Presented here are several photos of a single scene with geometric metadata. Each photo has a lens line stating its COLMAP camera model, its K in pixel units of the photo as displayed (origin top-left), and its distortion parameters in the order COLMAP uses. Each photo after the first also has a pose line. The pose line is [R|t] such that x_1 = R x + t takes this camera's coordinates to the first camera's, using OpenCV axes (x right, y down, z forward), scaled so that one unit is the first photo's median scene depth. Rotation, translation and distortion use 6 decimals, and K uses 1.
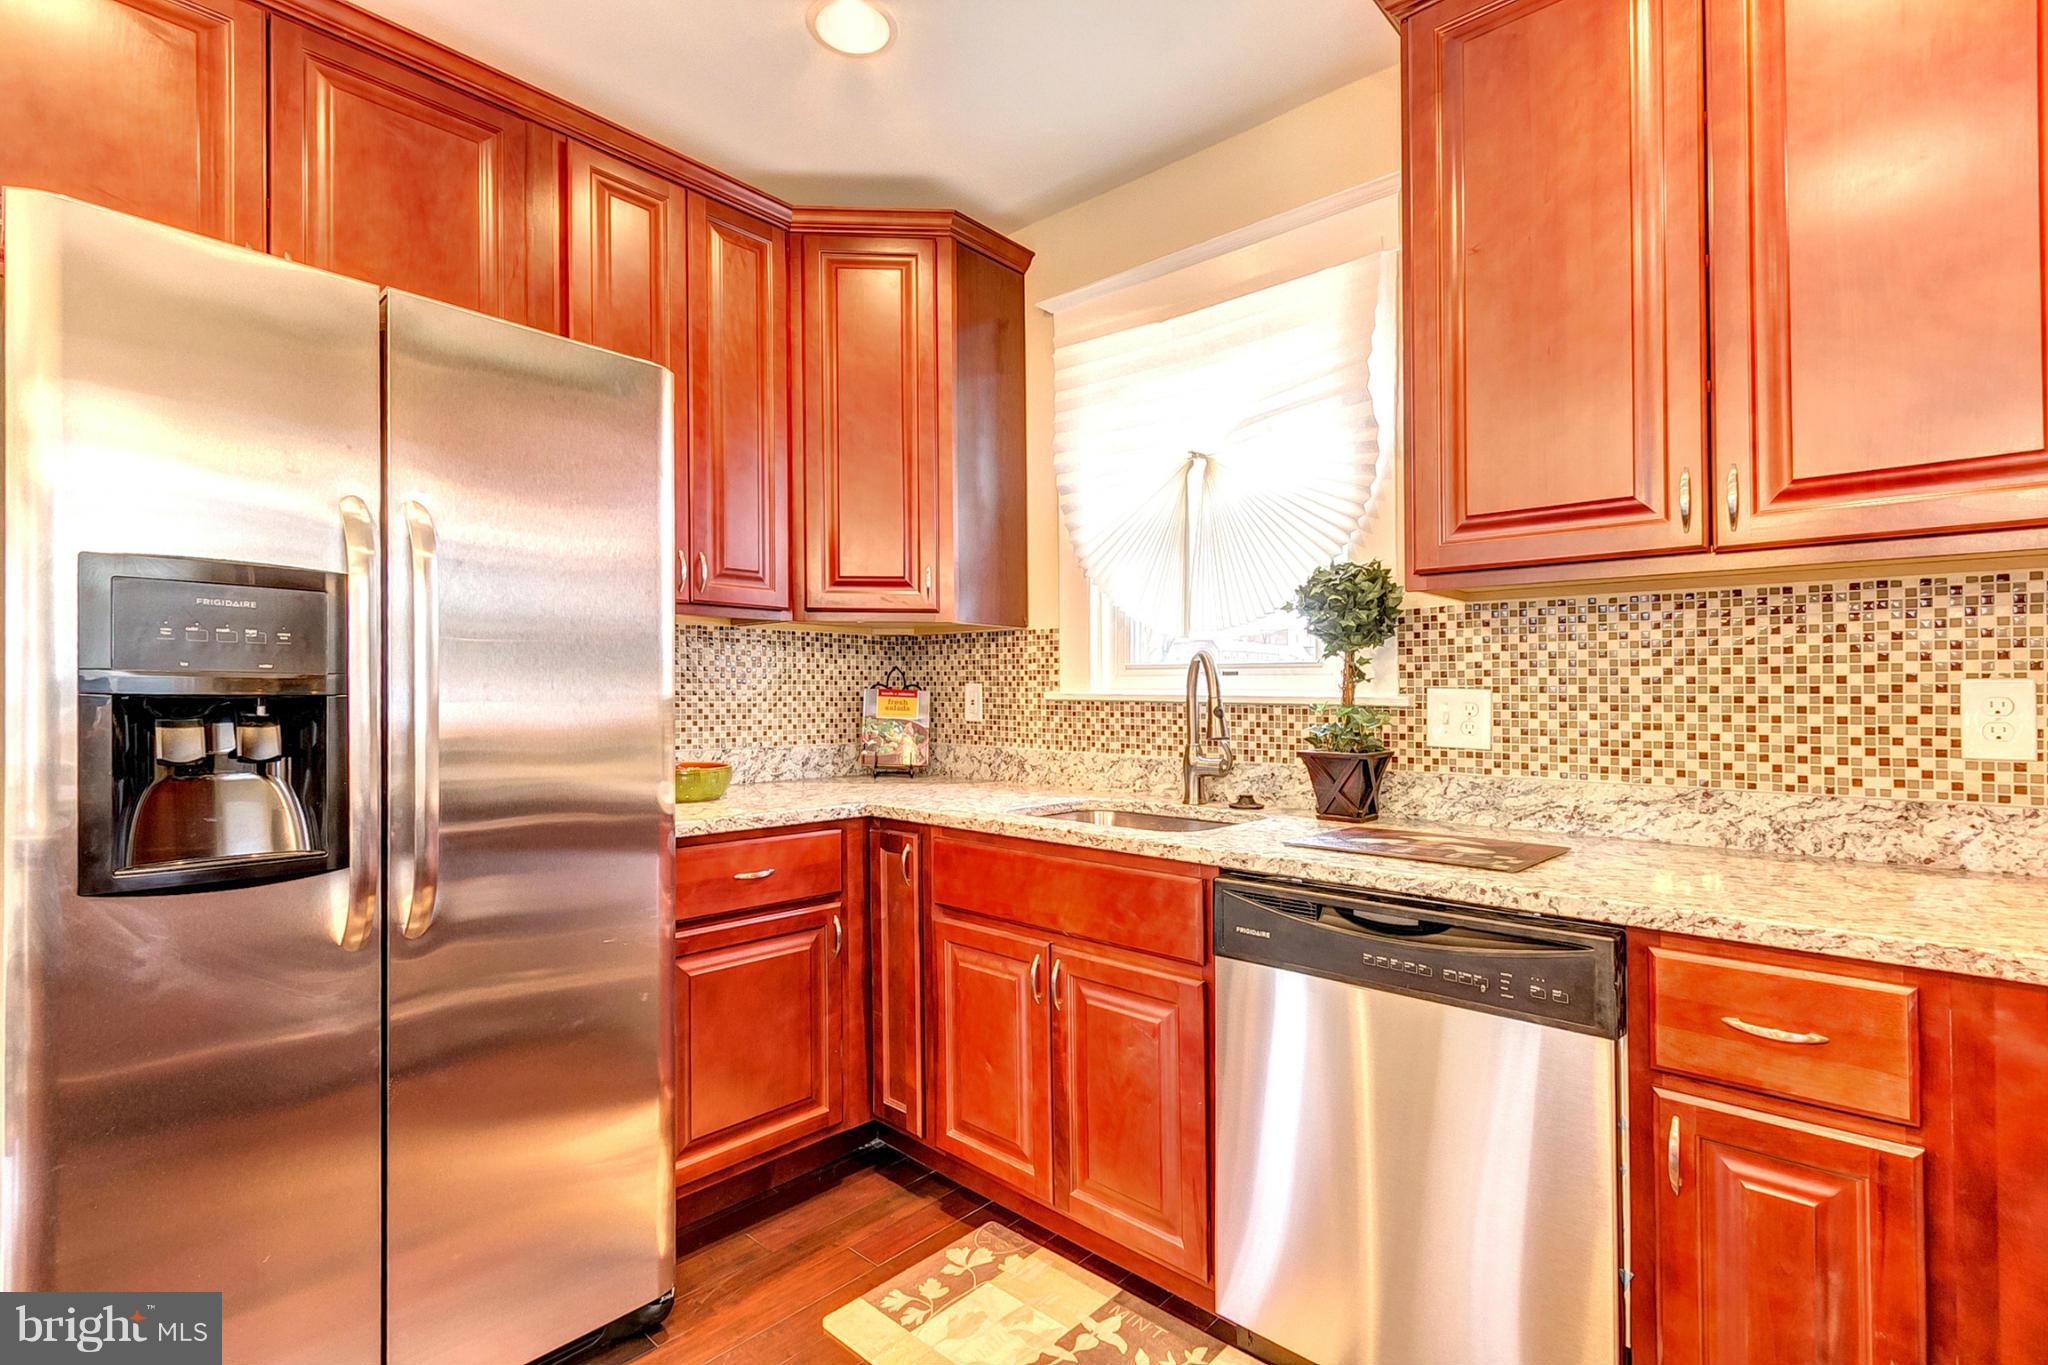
lens RADIAL K [[957.7, 0, 1039.7], [0, 957.7, 685.8], [0, 0, 1]] dist [0.012217, -0.005907]
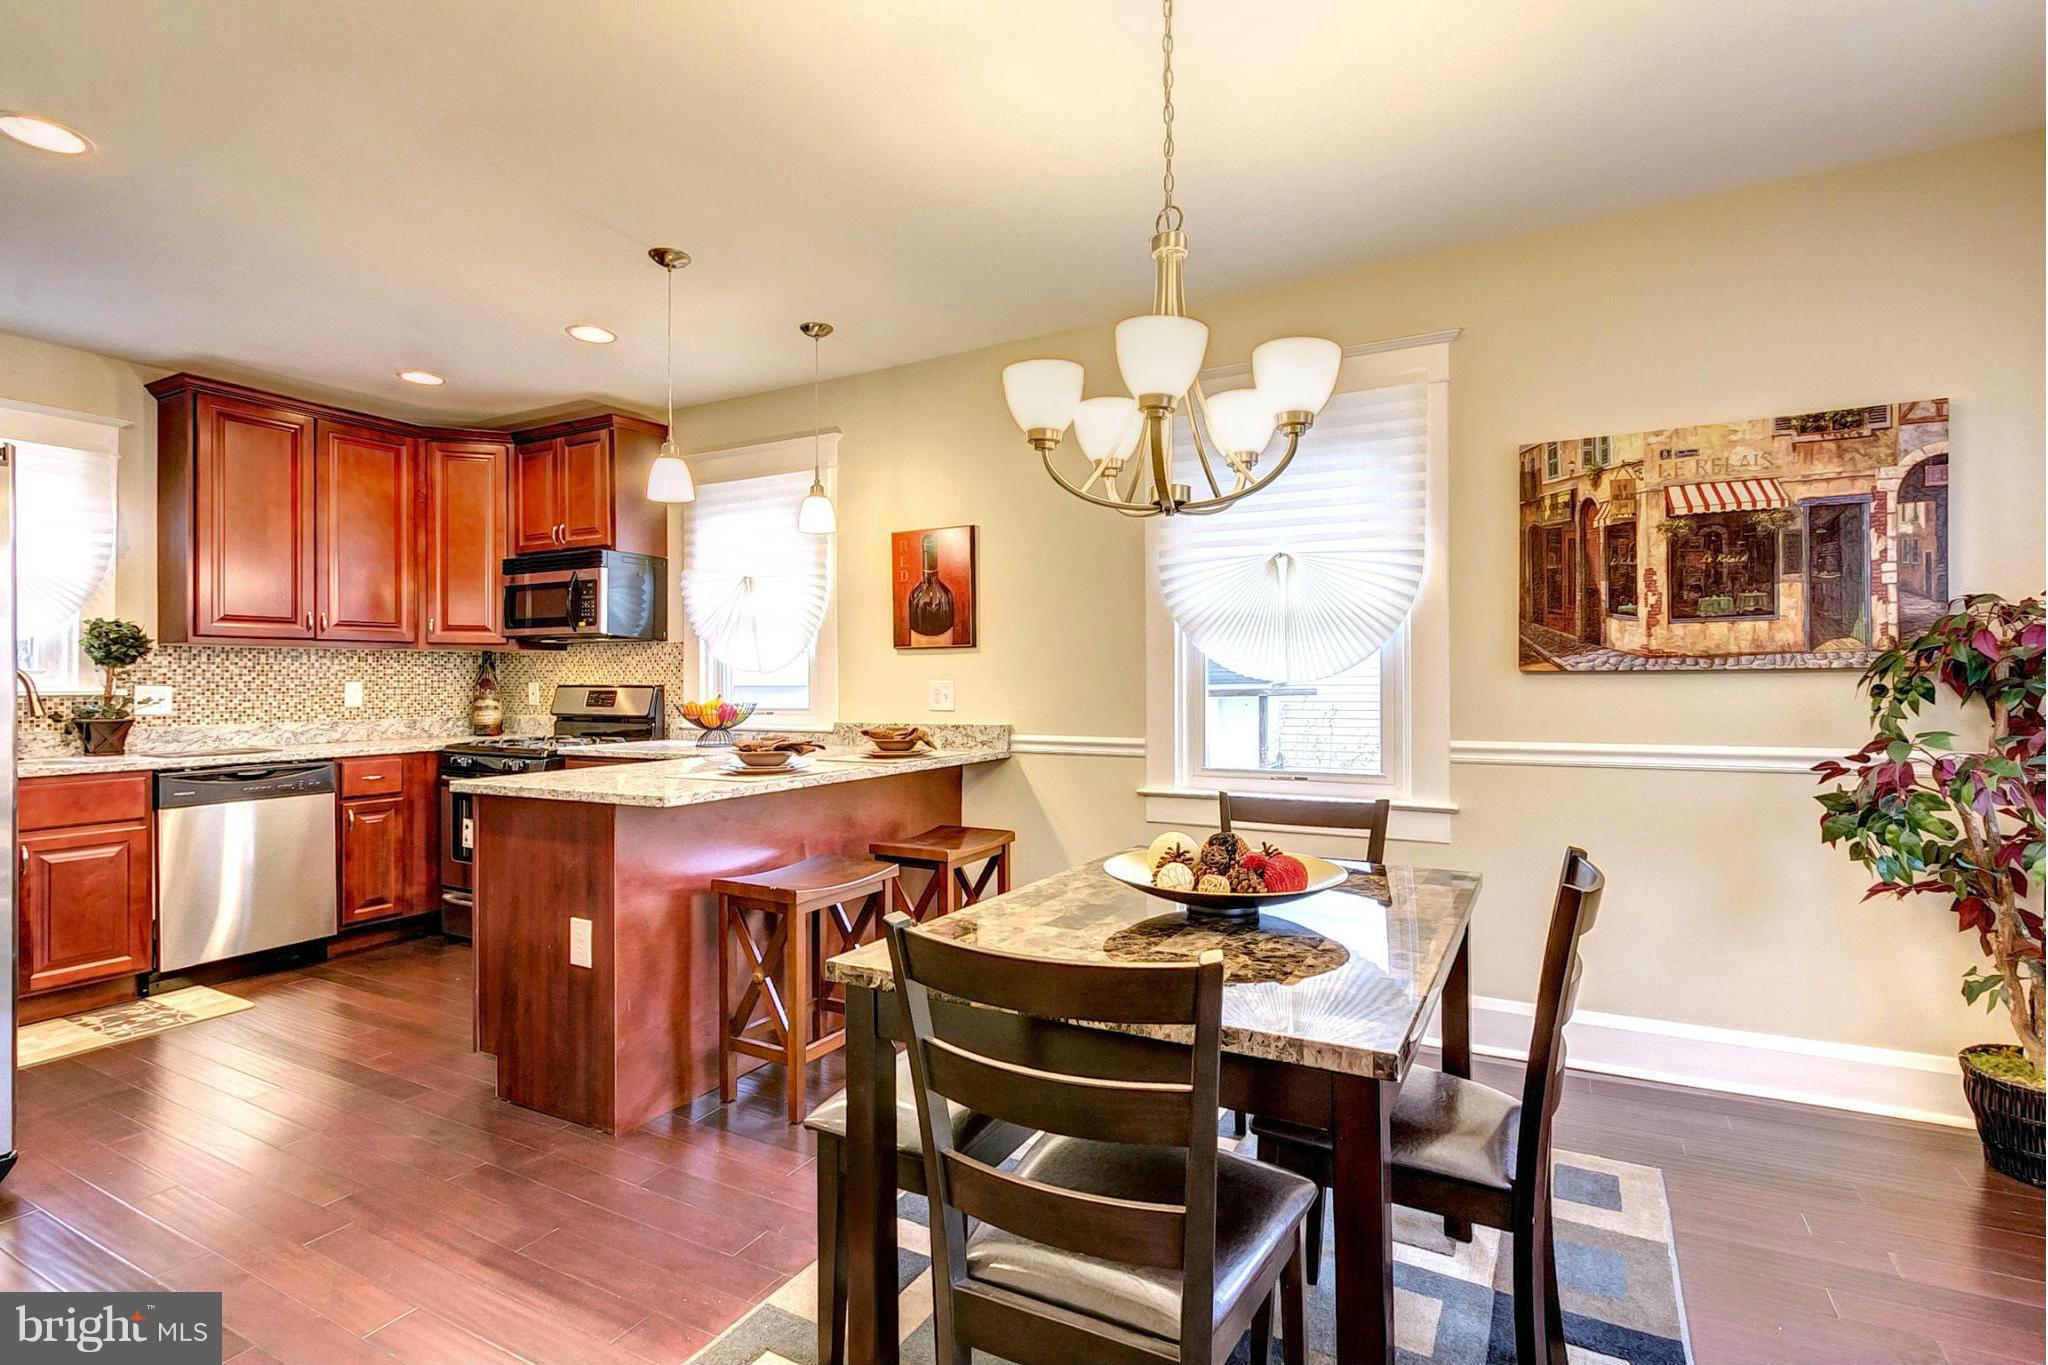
lens RADIAL K [[957.7, 0, 1021.8], [0, 957.7, 672.3], [0, 0, 1]] dist [0.012217, -0.005907]
pose [[-0.240682, 0.008147, 0.970570, -2.246553], [-0.000982, 0.999962, -0.008637, -0.011152], [-0.970603, -0.003032, -0.240665, -0.338510]]
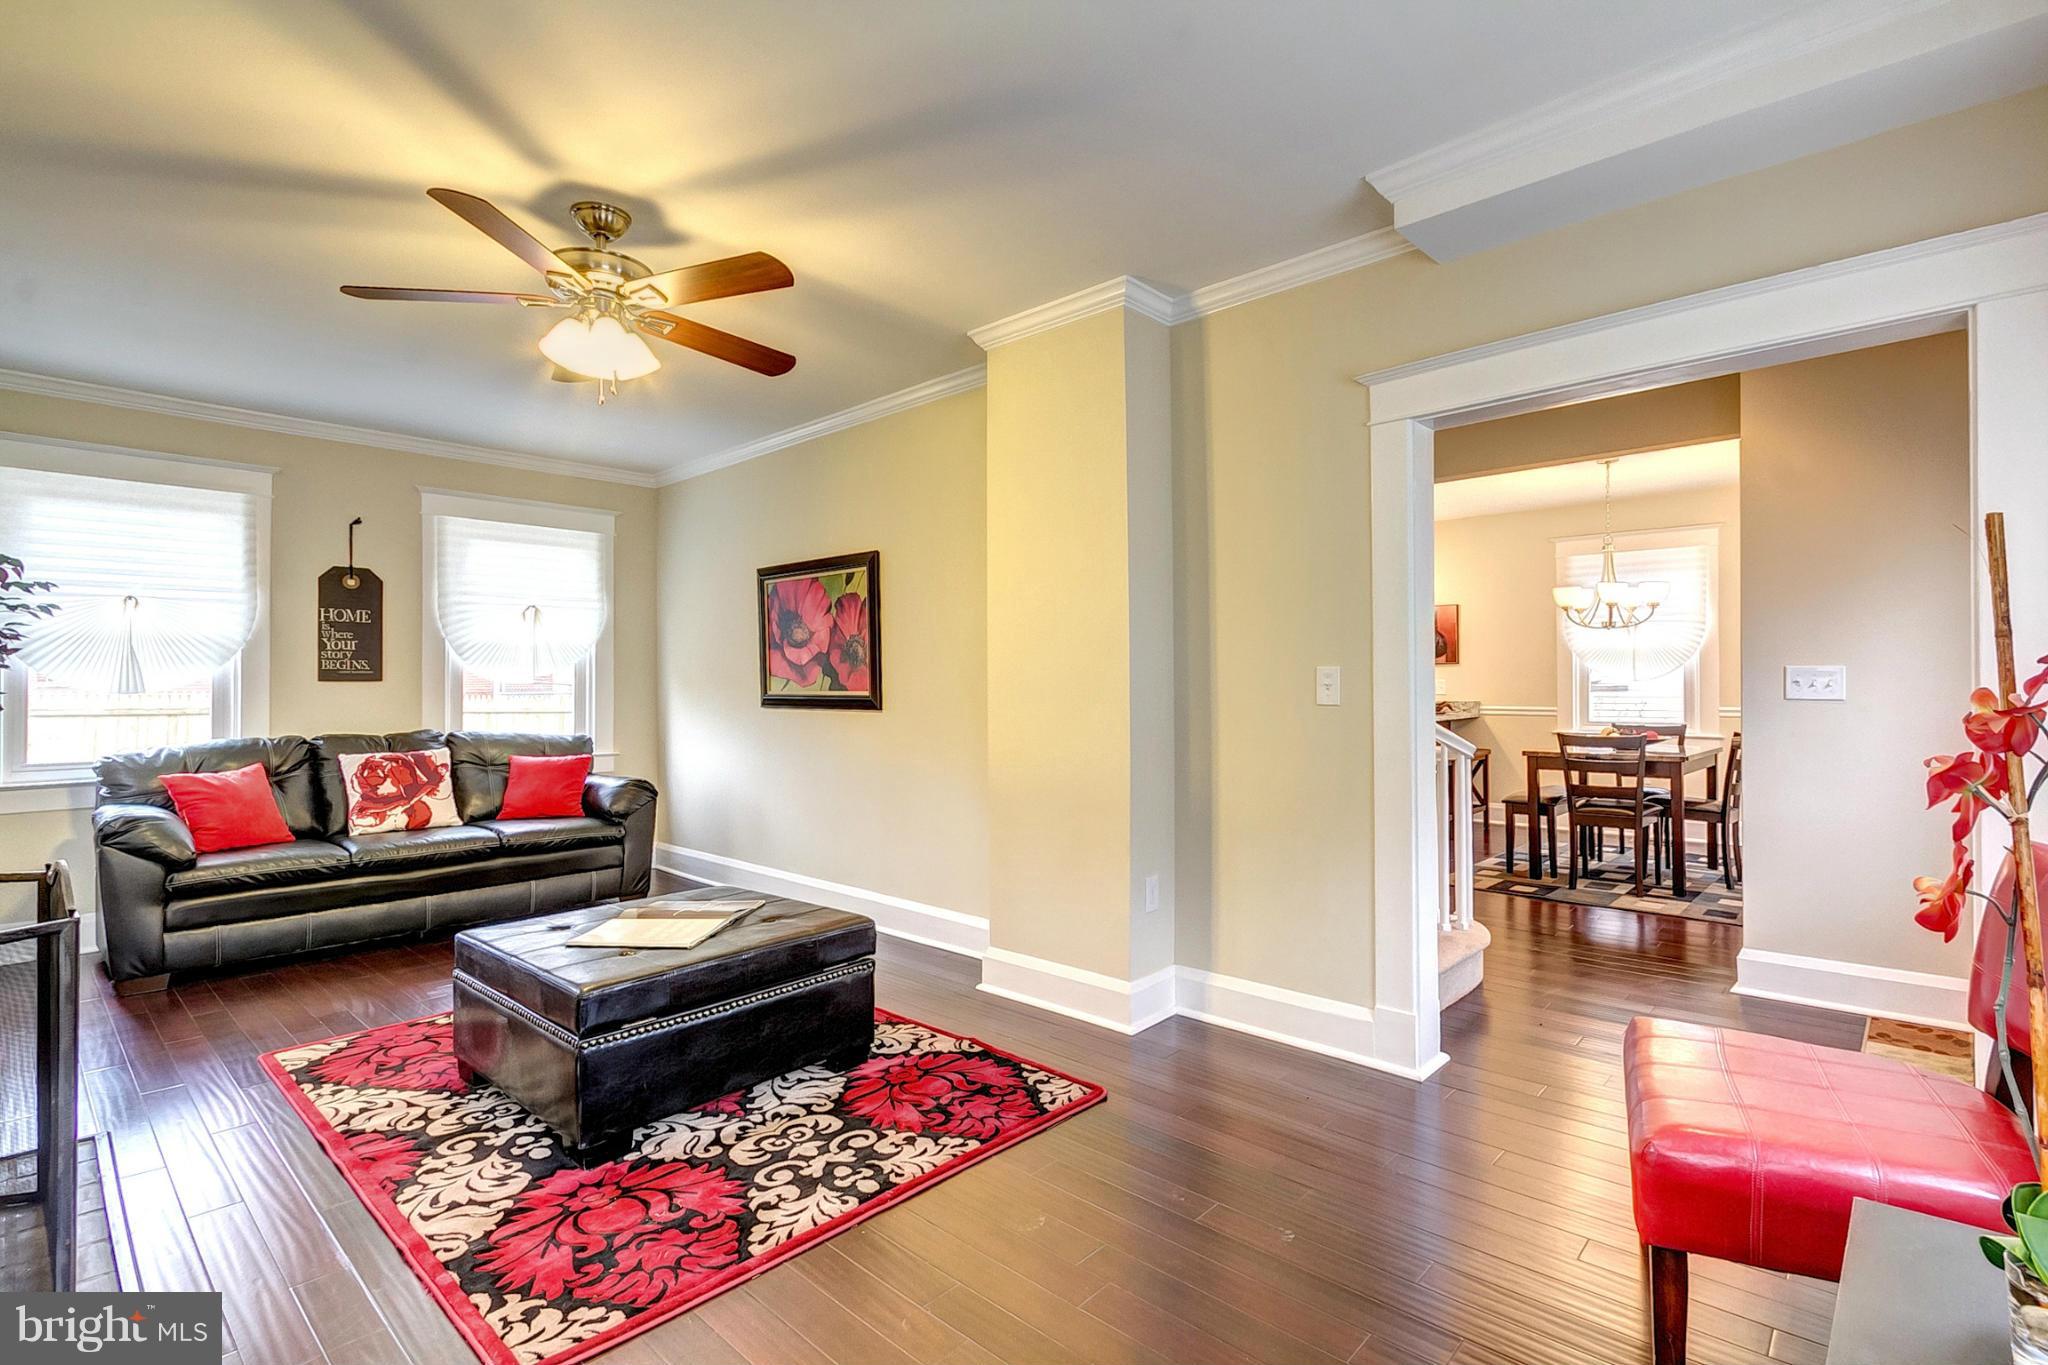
lens RADIAL K [[957.7, 0, 1017.0], [0, 957.7, 673.3], [0, 0, 1]] dist [0.012217, -0.005907]
pose [[0.010967, 0.007885, 0.999909, -4.640072], [0.003808, 0.999961, -0.007927, -0.016063], [-0.999933, 0.003895, 0.010936, 1.268370]]
